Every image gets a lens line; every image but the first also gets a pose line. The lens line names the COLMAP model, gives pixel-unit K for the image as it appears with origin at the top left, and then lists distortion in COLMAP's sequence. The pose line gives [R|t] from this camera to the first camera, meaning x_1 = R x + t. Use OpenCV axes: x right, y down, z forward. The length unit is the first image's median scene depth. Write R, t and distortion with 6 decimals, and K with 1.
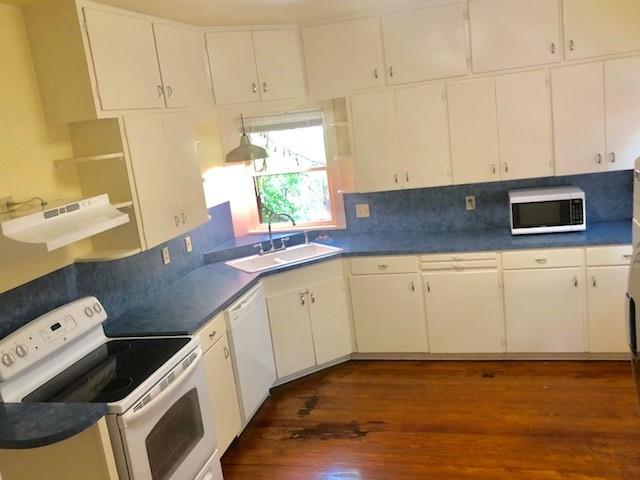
lens RADIAL K [[595.3, 0, 320.0], [0, 595.3, 240.0], [0, 0, 1]] dist [0.081618, -0.129283]
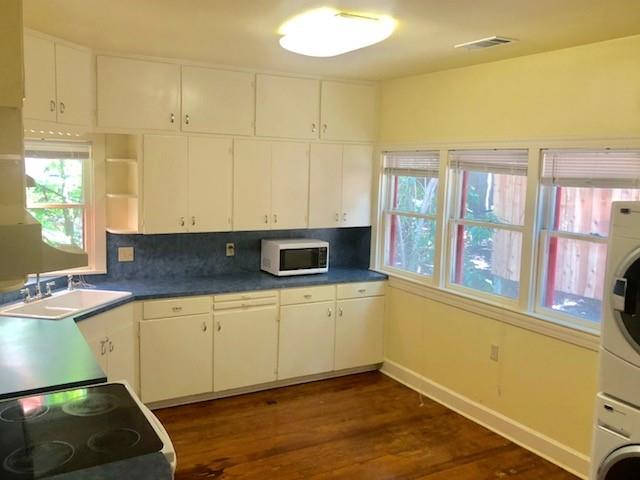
lens RADIAL K [[595.3, 0, 320.0], [0, 595.3, 240.0], [0, 0, 1]] dist [0.081618, -0.129283]
pose [[0.702900, 0.048244, 0.709650, -0.445826], [0.033870, 0.994295, -0.101143, 0.040570], [-0.710481, 0.095129, 0.697257, 0.129246]]
